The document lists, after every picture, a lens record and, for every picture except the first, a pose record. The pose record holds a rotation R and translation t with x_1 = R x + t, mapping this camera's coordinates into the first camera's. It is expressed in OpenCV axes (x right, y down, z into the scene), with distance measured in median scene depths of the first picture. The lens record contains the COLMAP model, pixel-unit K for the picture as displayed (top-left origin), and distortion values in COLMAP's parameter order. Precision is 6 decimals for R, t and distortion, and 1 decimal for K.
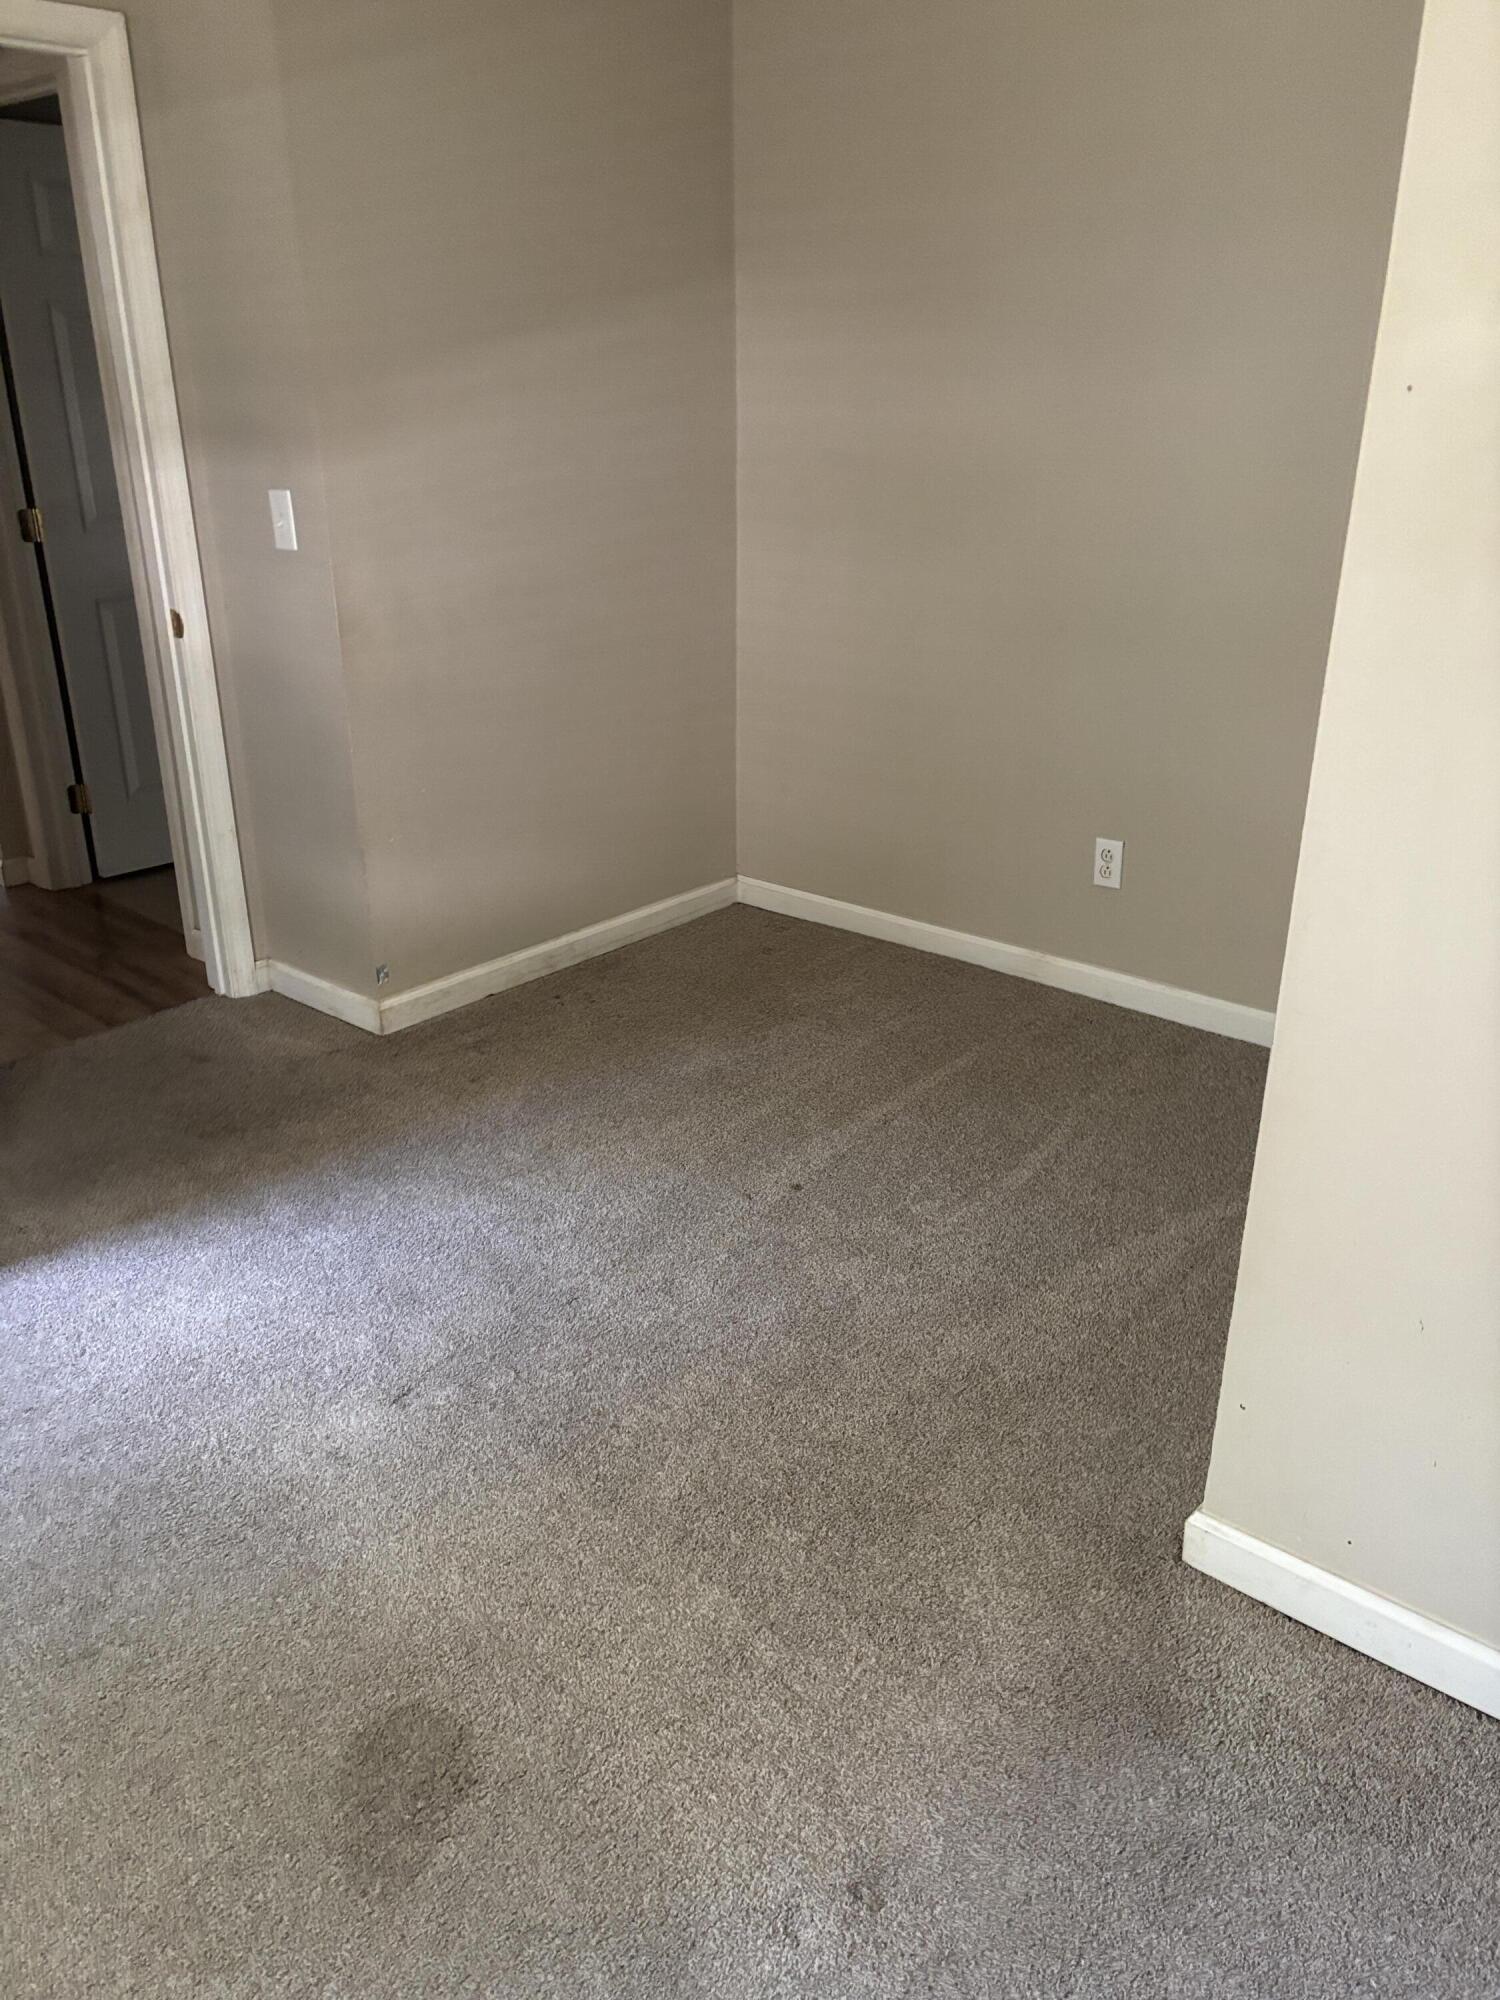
lens RADIAL K [[1512.0, 0, 731.1], [0, 1512.0, 1000.7], [0, 0, 1]] dist [0.044977, -0.052313]
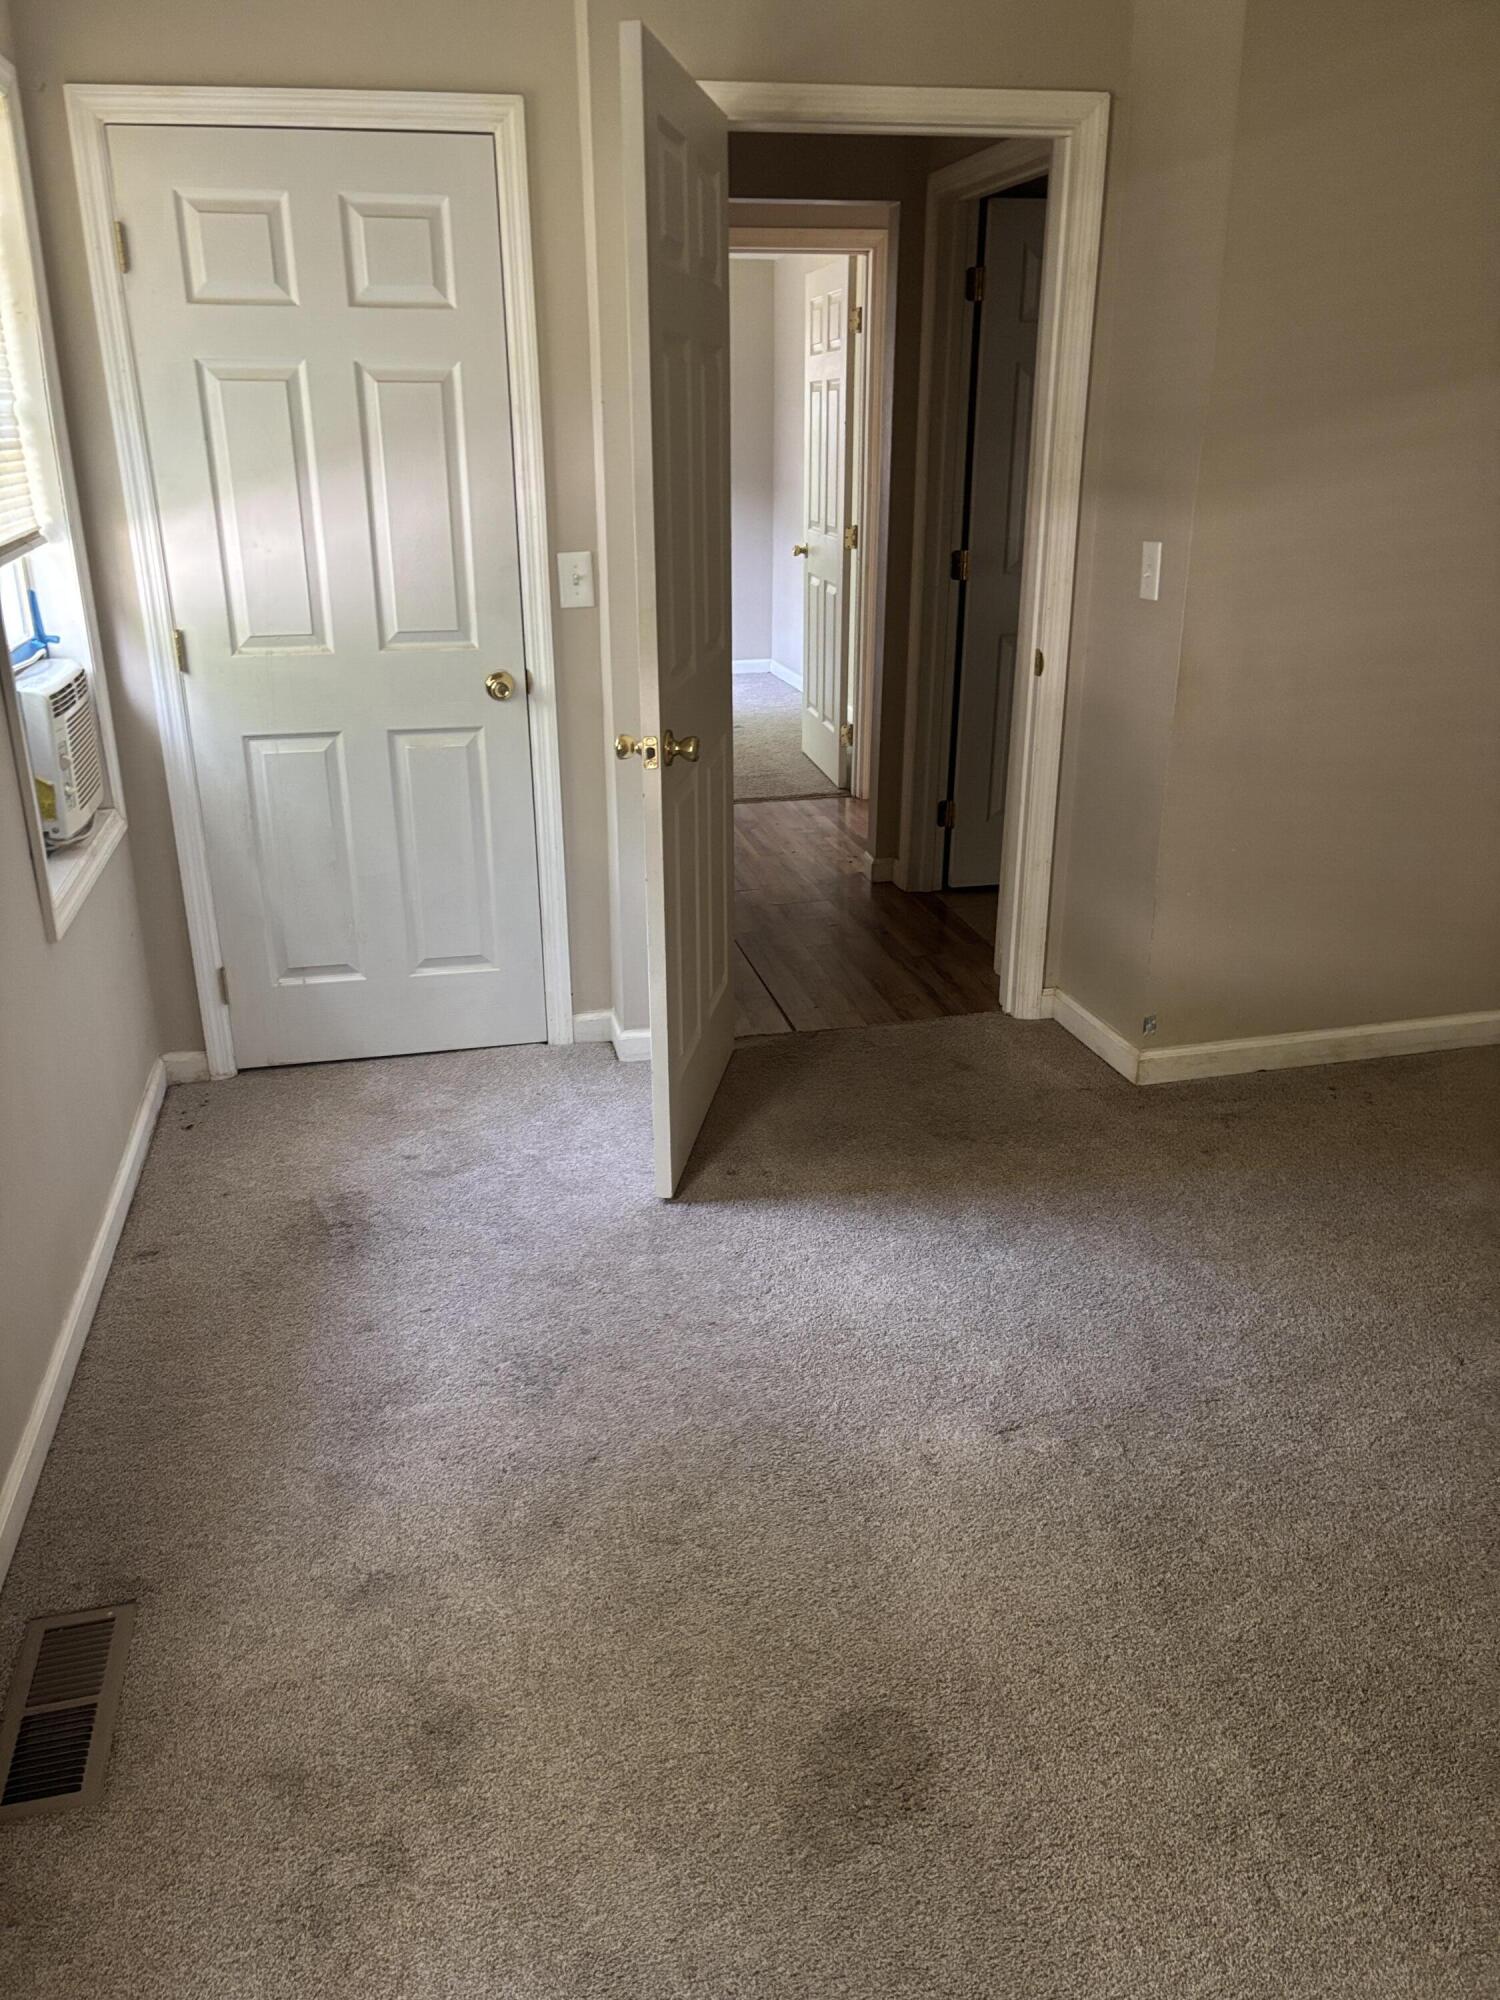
lens RADIAL K [[1512.0, 0, 726.8], [0, 1512.0, 1002.9], [0, 0, 1]] dist [0.044977, -0.052313]
pose [[0.812280, 0.202624, -0.546941, 0.118786], [-0.215579, 0.975614, 0.041270, -0.017940], [0.541965, 0.084386, 0.836153, 0.022738]]
